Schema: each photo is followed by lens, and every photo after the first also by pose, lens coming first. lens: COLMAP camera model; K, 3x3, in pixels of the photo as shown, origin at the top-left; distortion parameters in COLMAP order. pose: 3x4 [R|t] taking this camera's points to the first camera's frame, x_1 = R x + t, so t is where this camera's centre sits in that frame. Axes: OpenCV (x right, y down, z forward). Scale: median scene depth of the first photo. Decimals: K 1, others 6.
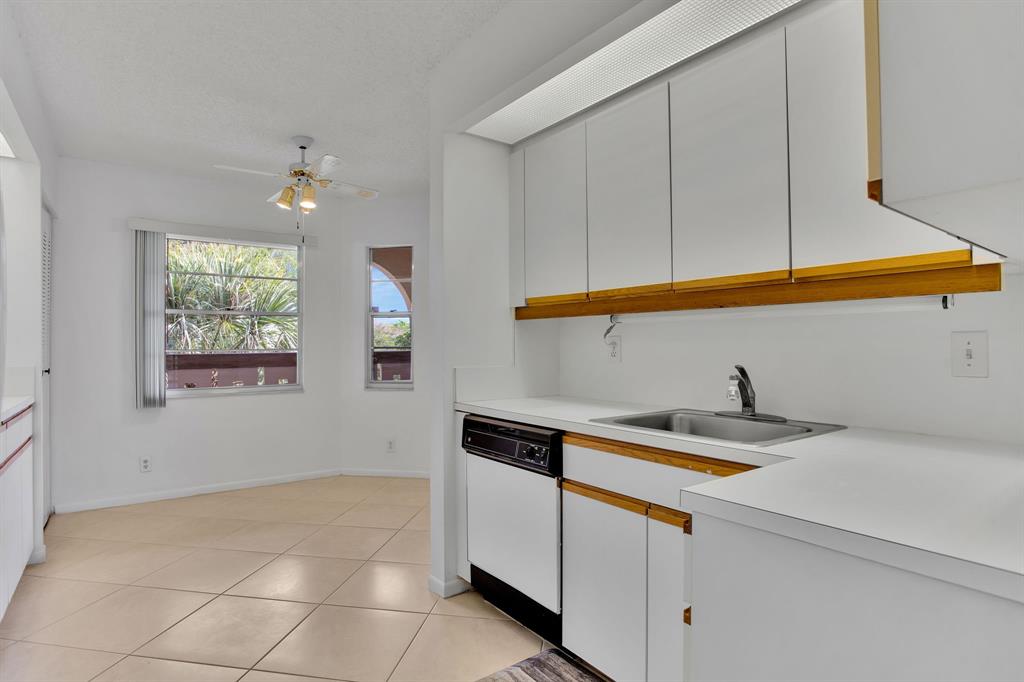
lens RADIAL K [[546.2, 0, 509.1], [0, 546.2, 343.4], [0, 0, 1]] dist [-0.052127, 0.025022]
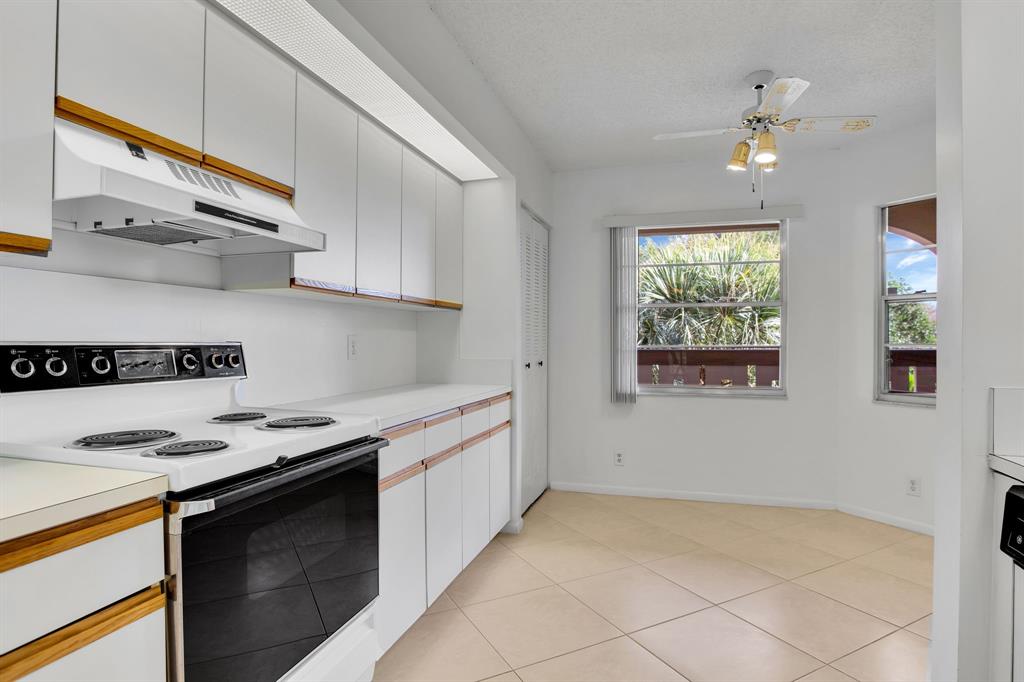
lens RADIAL K [[546.2, 0, 509.1], [0, 546.2, 343.4], [0, 0, 1]] dist [-0.052127, 0.025022]
pose [[0.601791, 0.006806, -0.798625, 0.016814], [0.000606, 0.999960, 0.008979, -0.000649], [0.798654, -0.005887, 0.601762, 0.207036]]
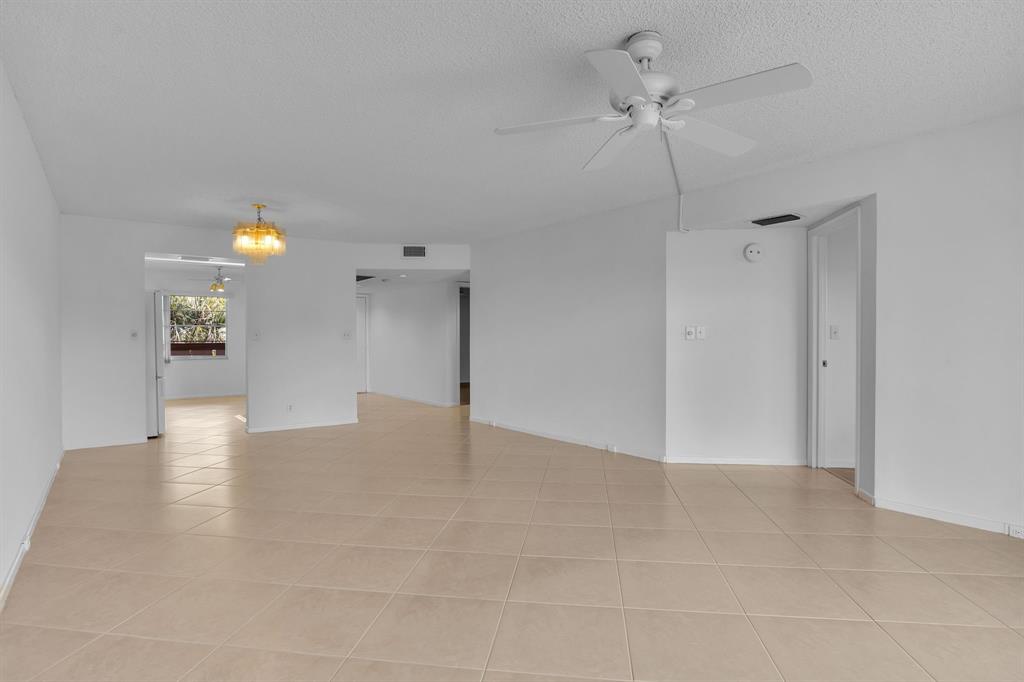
lens RADIAL K [[554.0, 0, 488.9], [0, 554.0, 341.8], [0, 0, 1]] dist [0.005417, 0.000868]
pose [[0.999741, 0.000064, -0.022753, 0.922716], [0.000149, 0.999956, 0.009360, -0.009051], [0.022753, -0.009361, 0.999697, -1.579609]]
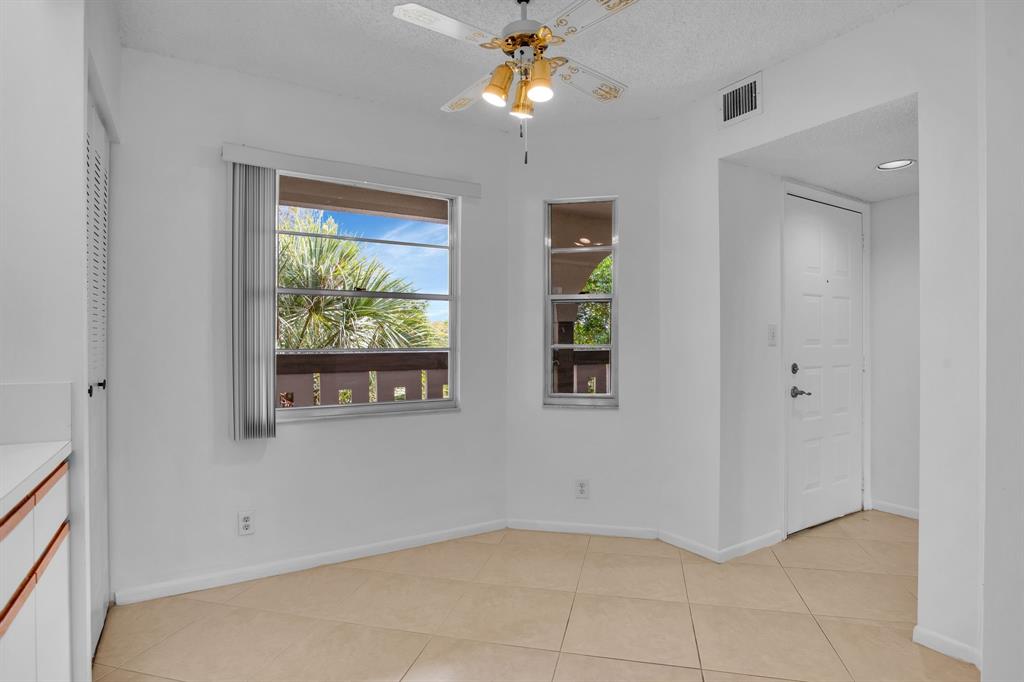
lens RADIAL K [[546.2, 0, 509.1], [0, 546.2, 343.4], [0, 0, 1]] dist [-0.052127, 0.025022]
pose [[0.996901, 0.002562, -0.078621, -0.296968], [-0.002179, 0.999985, 0.004959, 0.001438], [0.078633, -0.004773, 0.996892, 0.357532]]
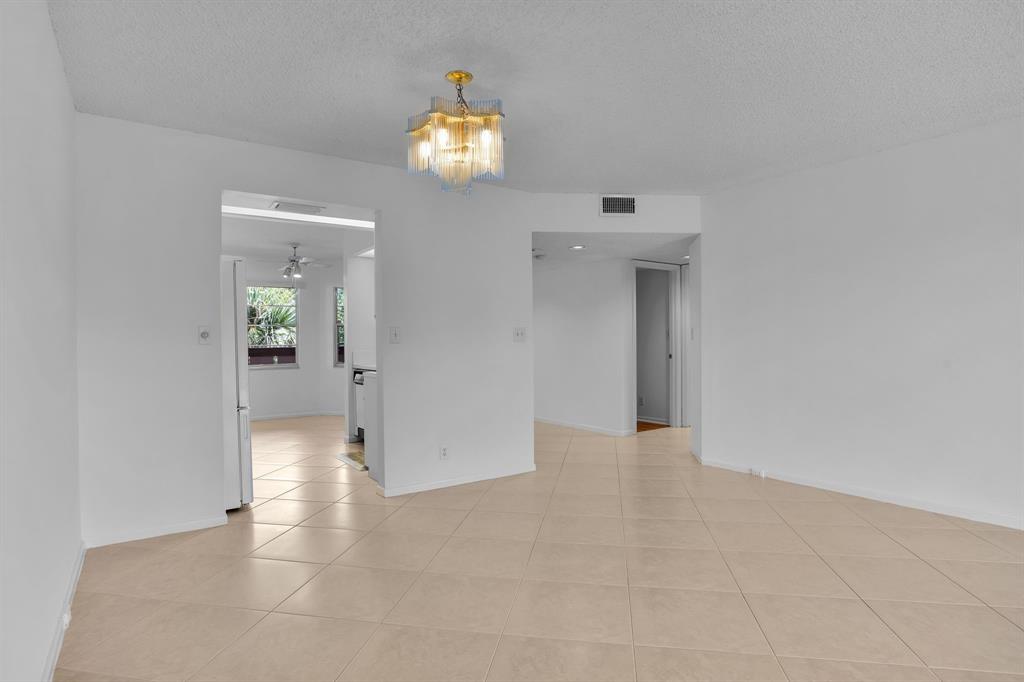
lens RADIAL K [[546.2, 0, 509.1], [0, 546.2, 343.4], [0, 0, 1]] dist [-0.052127, 0.025022]
pose [[0.999777, -0.006091, -0.020203, 0.409984], [0.006272, 0.999941, 0.008894, -0.006005], [0.020148, -0.009018, 0.999756, -0.909190]]
